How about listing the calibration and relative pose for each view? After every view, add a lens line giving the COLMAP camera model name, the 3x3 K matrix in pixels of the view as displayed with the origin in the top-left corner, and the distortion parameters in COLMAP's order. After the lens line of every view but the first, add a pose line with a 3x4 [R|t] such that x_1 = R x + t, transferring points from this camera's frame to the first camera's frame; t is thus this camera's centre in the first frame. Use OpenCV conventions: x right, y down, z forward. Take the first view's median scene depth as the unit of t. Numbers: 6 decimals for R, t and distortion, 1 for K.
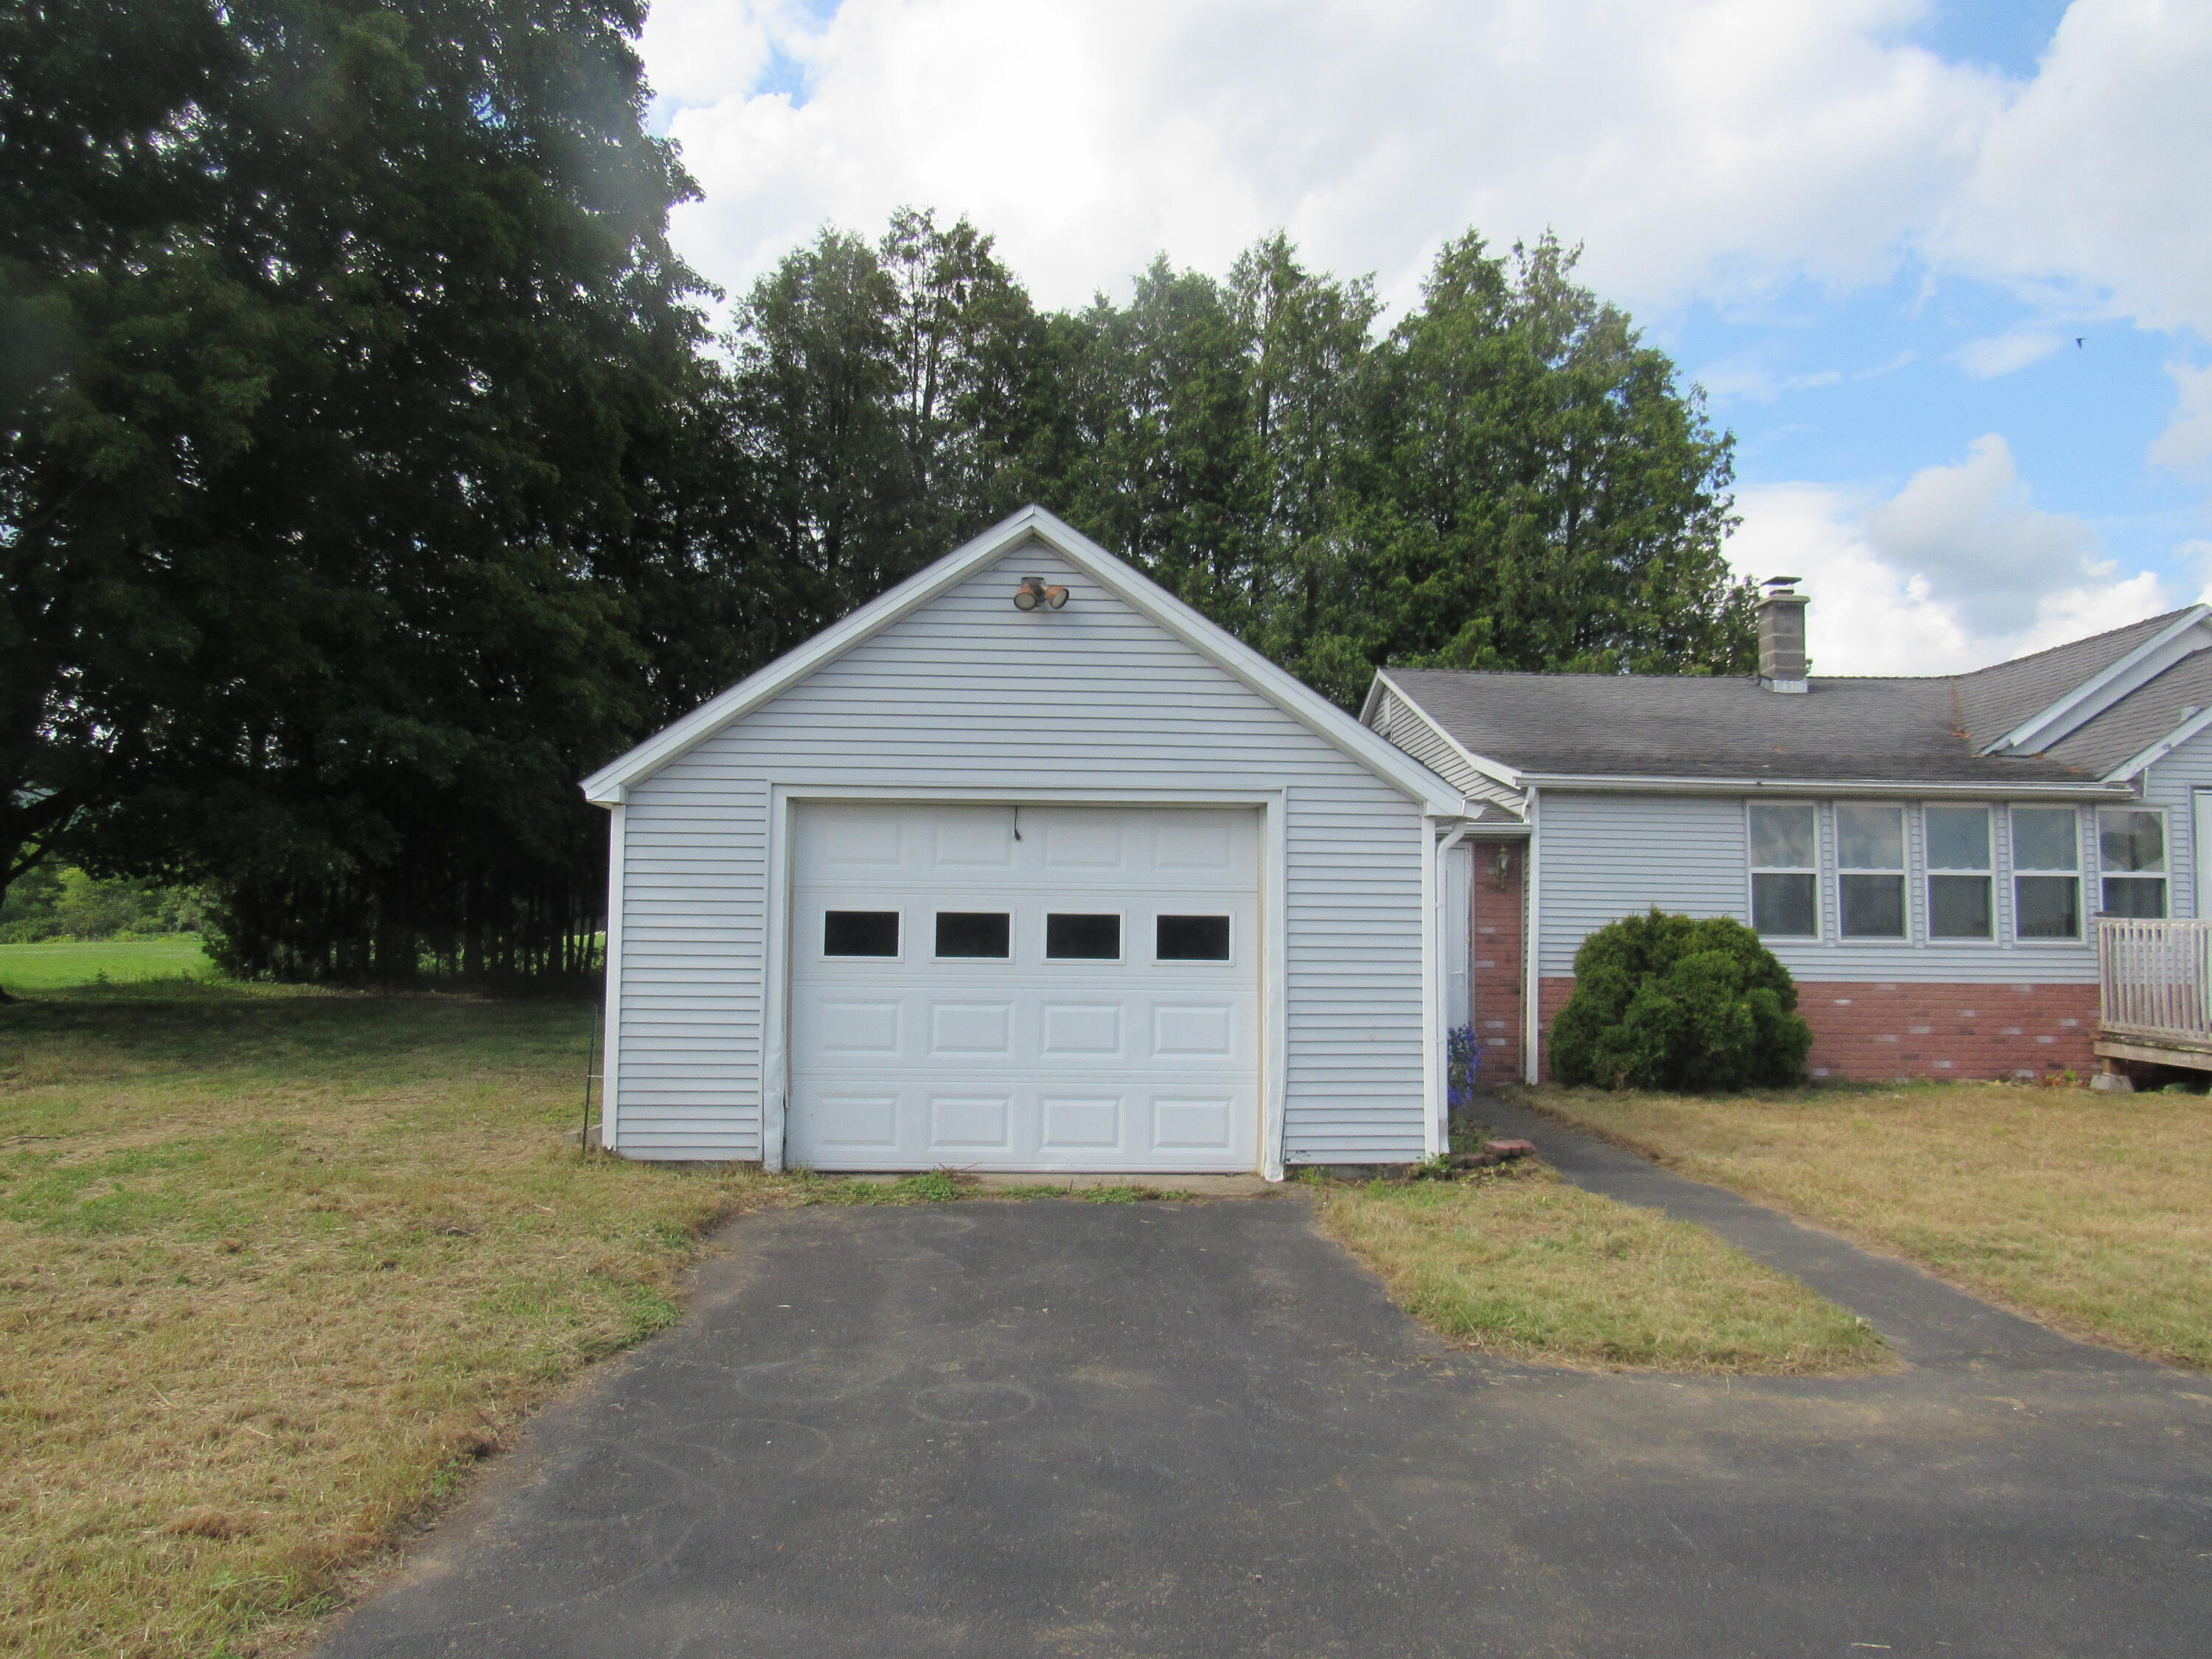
lens RADIAL K [[1586.3, 0, 1101.2], [0, 1586.3, 823.5], [0, 0, 1]] dist [-0.032382, 0.009752]
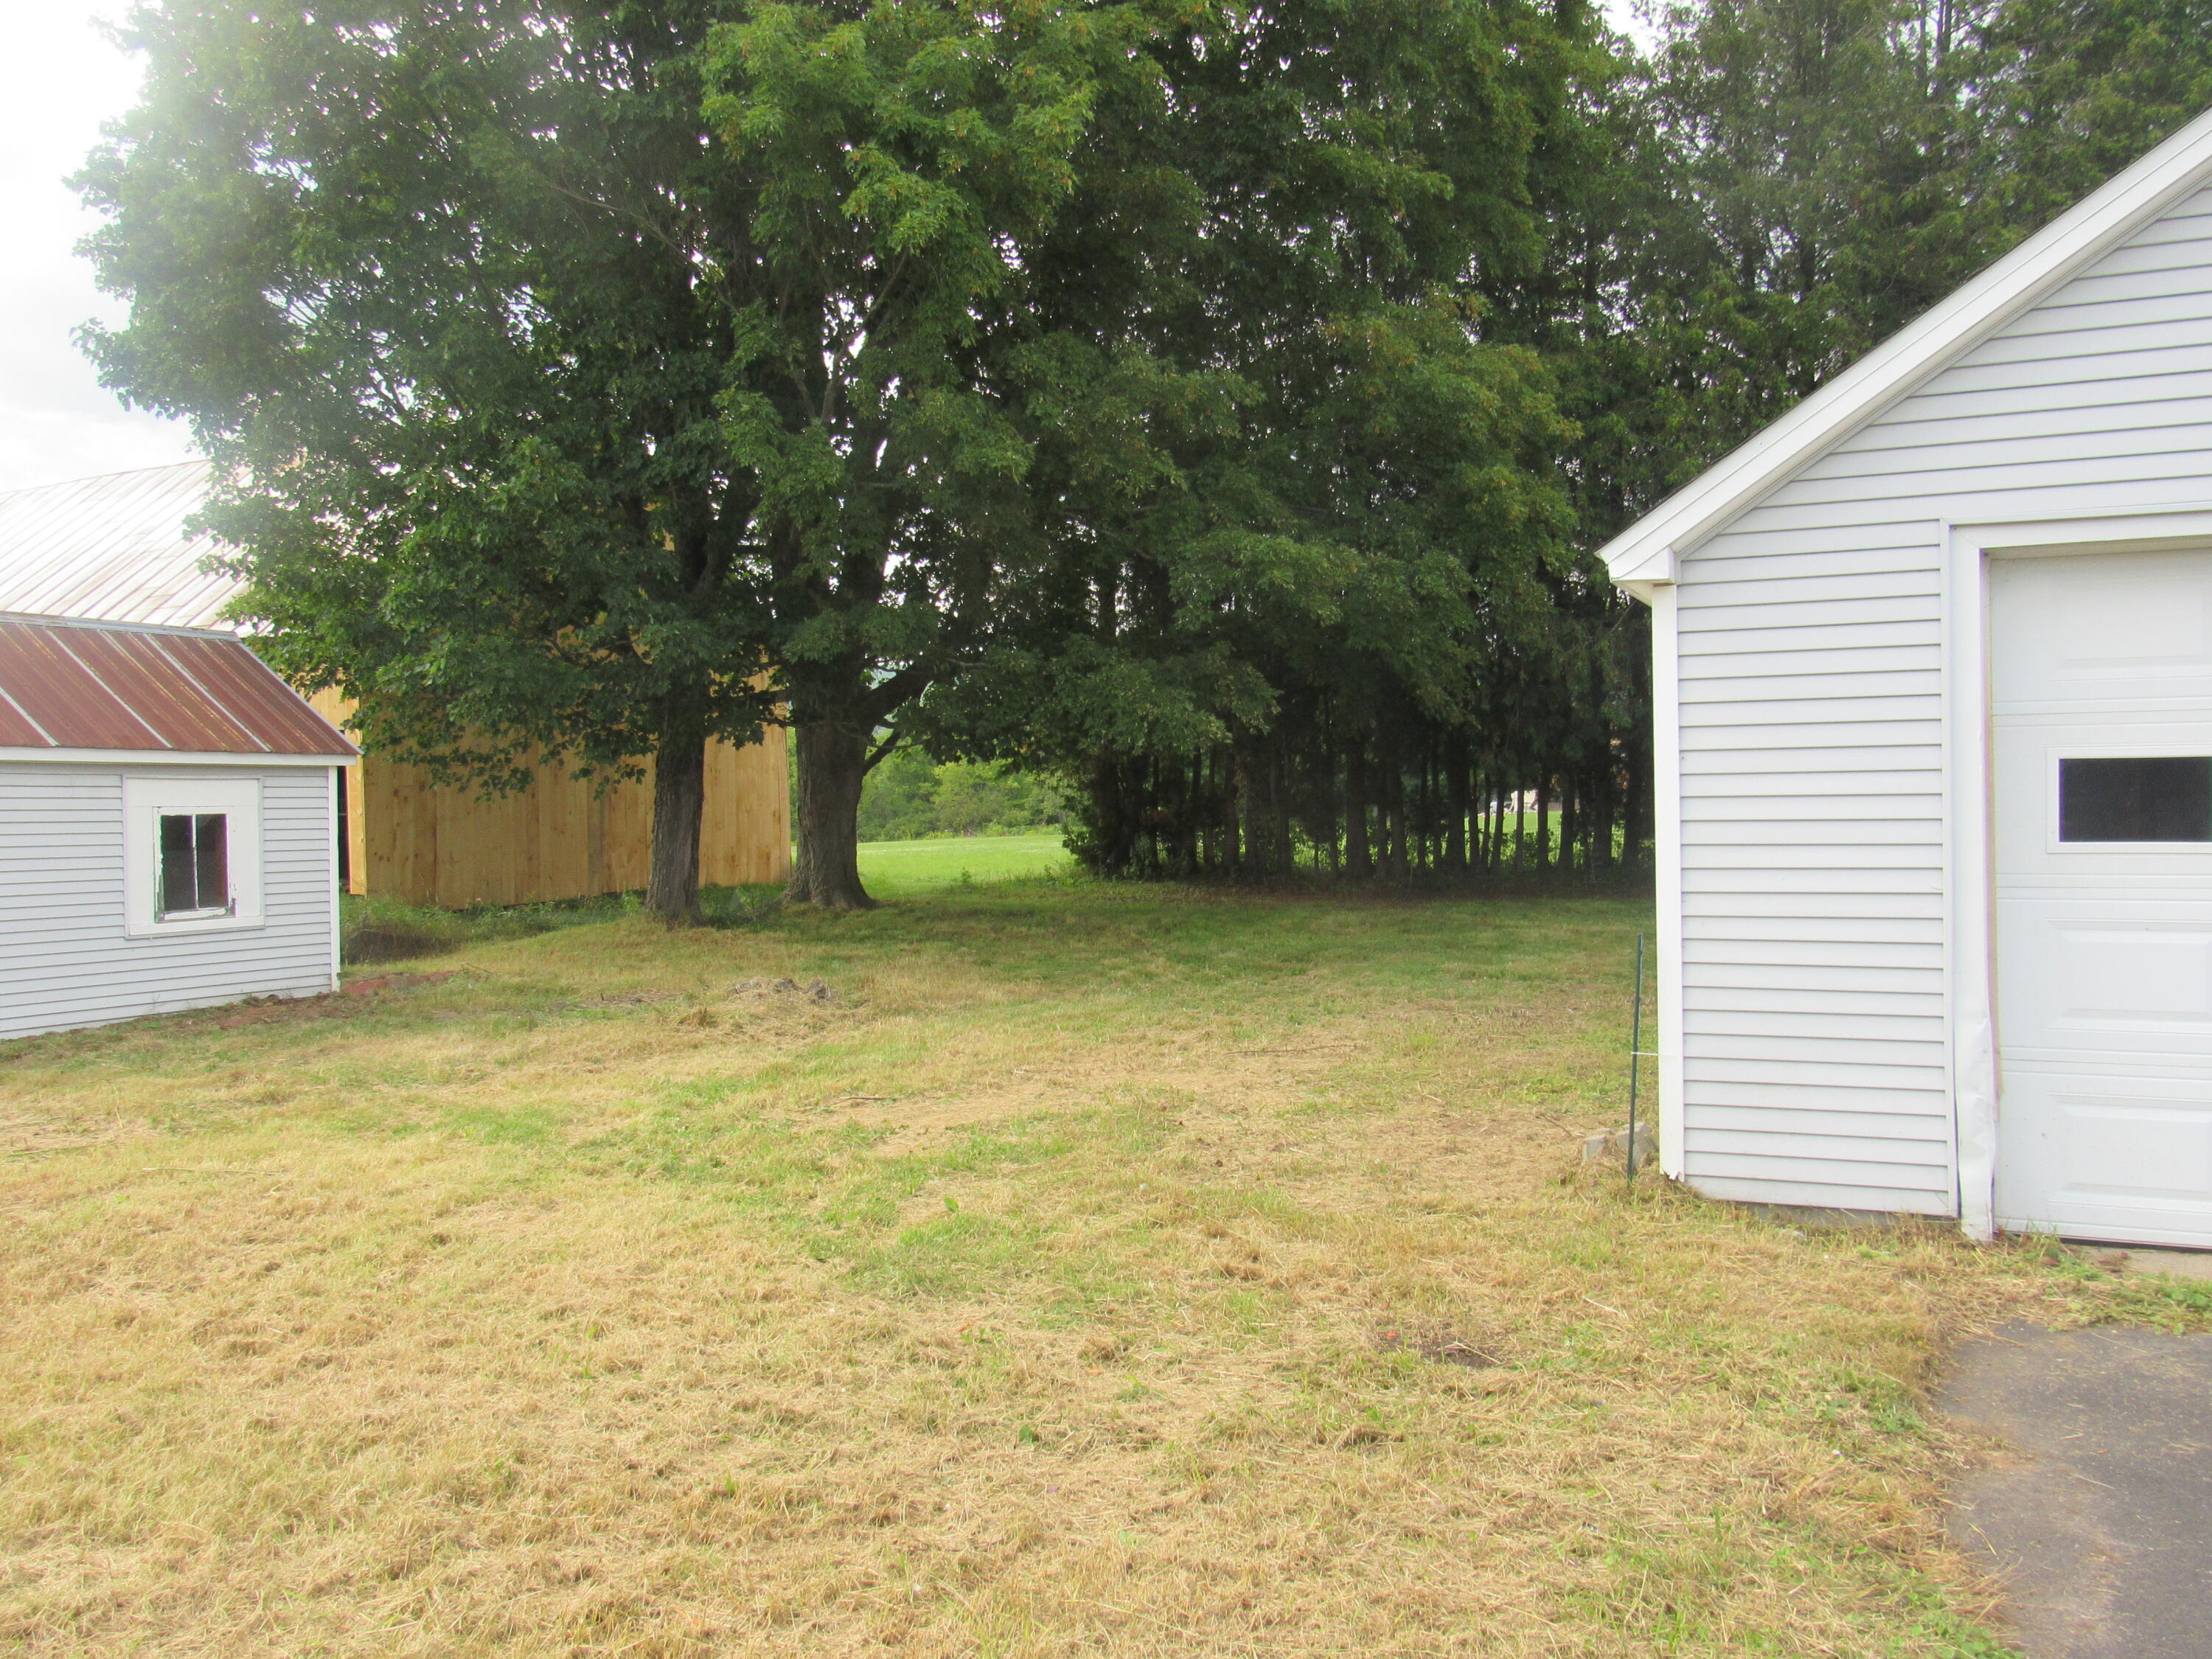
lens RADIAL K [[1901.8, 0, 1162.3], [0, 1901.8, 825.6], [0, 0, 1]] dist [-0.035958, 0.017926]
pose [[0.891897, -0.019307, -0.451825, -0.103166], [0.053766, 0.996529, 0.063552, 0.013792], [0.449030, -0.080975, 0.889840, 0.193898]]
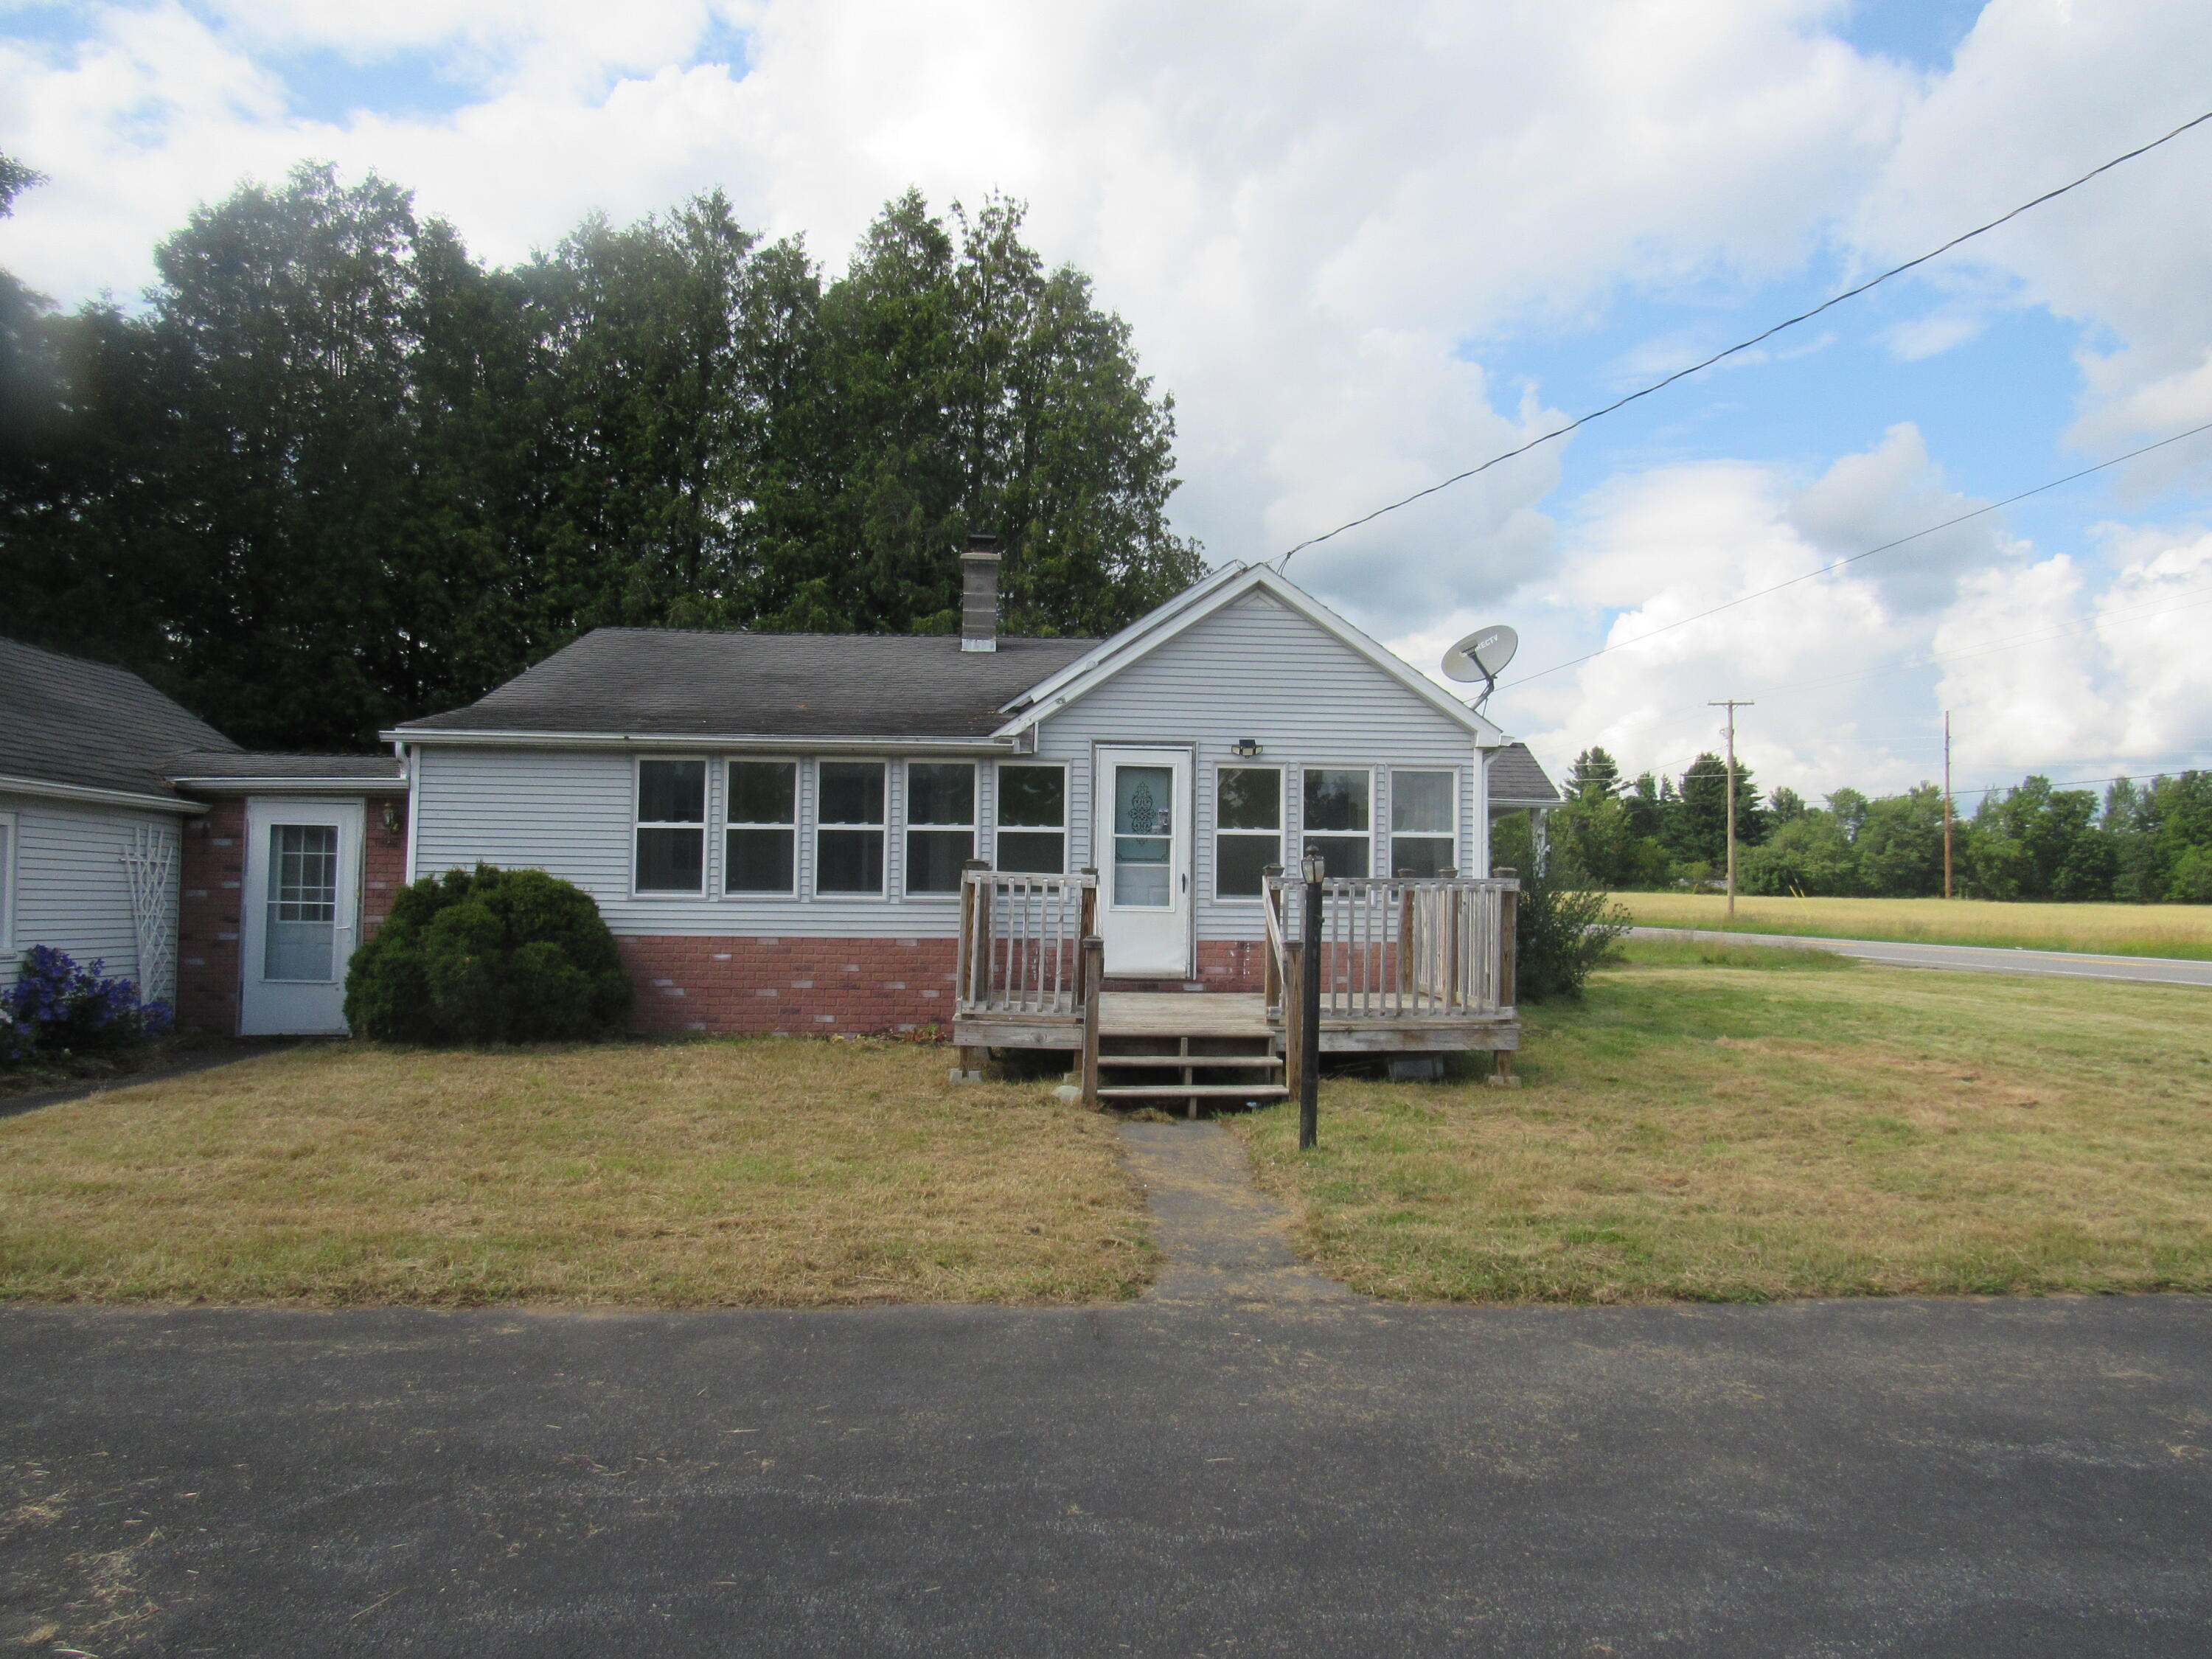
lens RADIAL K [[1586.3, 0, 1130.0], [0, 1586.3, 826.7], [0, 0, 1]] dist [-0.032382, 0.009752]
pose [[0.998573, -0.001618, 0.053373, 0.671335], [0.000612, 0.999822, 0.018855, 0.012054], [-0.053394, -0.018796, 0.998397, -0.012329]]
